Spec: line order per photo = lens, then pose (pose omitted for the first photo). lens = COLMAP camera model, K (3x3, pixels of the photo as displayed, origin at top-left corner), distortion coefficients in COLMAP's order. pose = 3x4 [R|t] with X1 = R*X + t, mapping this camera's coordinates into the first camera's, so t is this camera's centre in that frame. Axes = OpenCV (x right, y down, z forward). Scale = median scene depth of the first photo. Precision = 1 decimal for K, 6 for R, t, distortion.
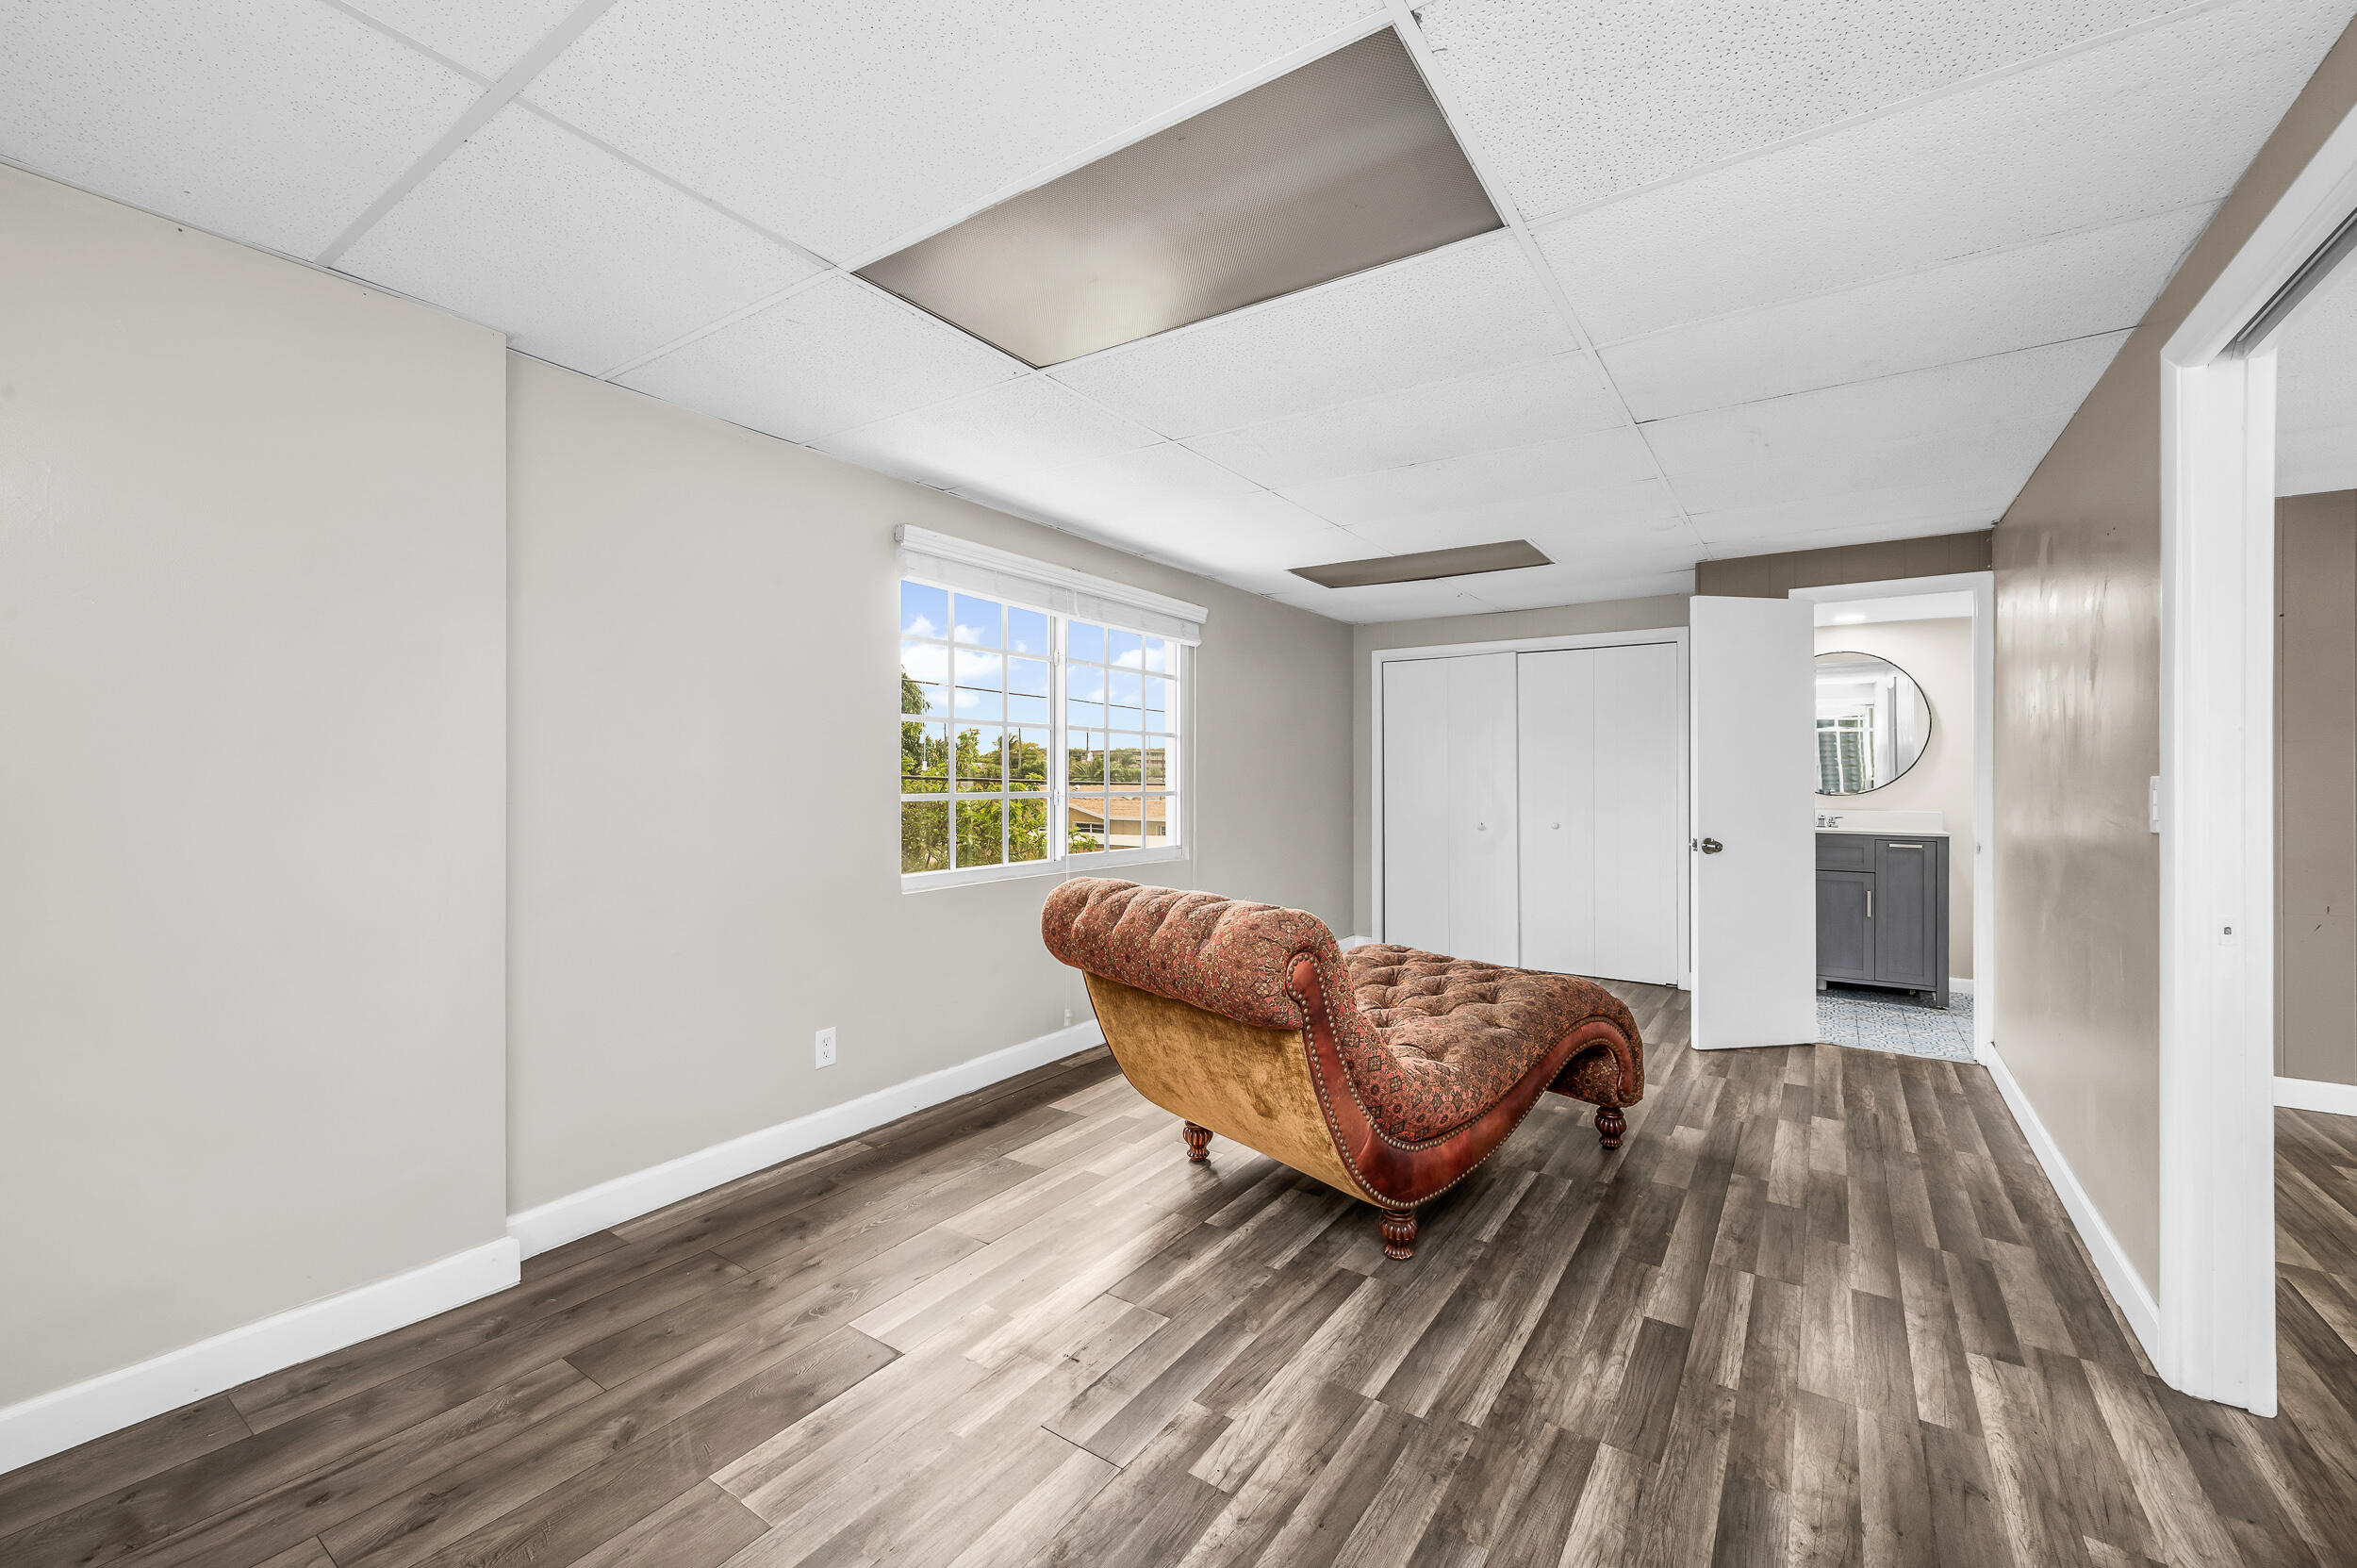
lens RADIAL K [[966.7, 0, 1177.9], [0, 966.7, 776.8], [0, 0, 1]] dist [-0.001002, 0.000149]
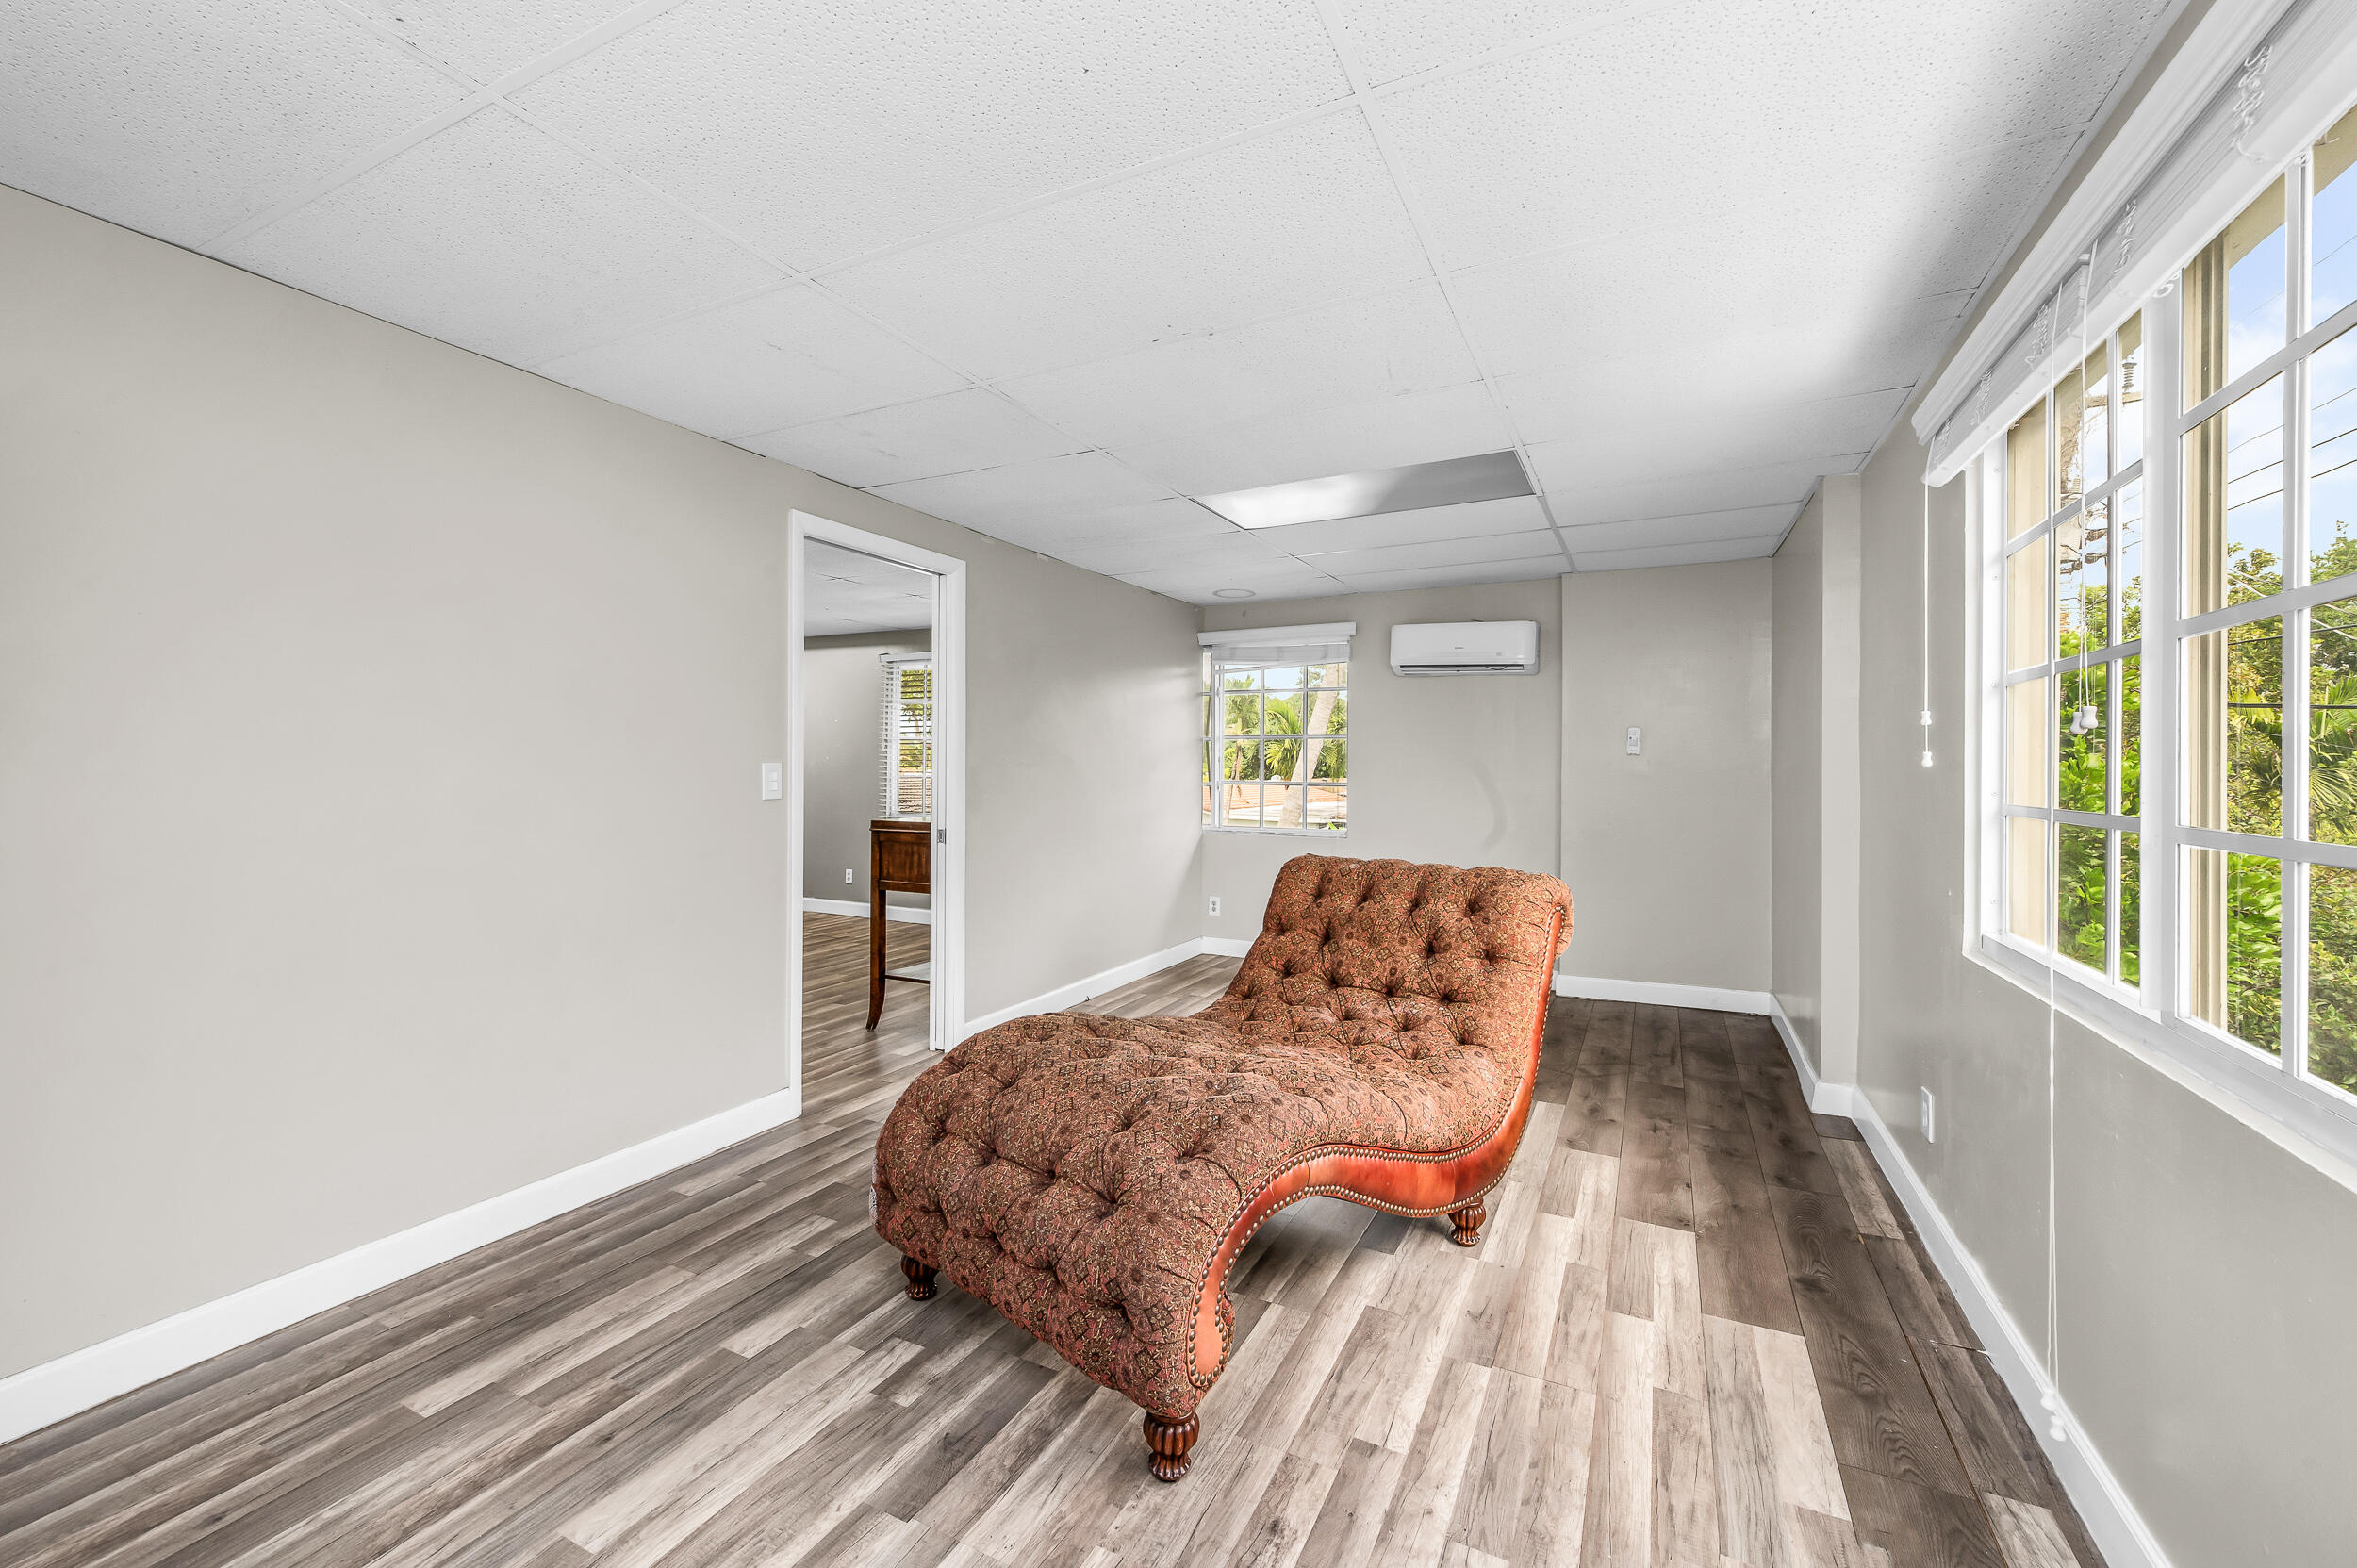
lens RADIAL K [[966.7, 0, 1177.2], [0, 966.7, 771.6], [0, 0, 1]] dist [-0.001002, 0.000149]
pose [[-0.991045, -0.005379, -0.133421, 0.431466], [-0.006304, 0.999959, 0.006510, -0.002922], [0.133381, 0.007293, -0.991038, 2.063589]]
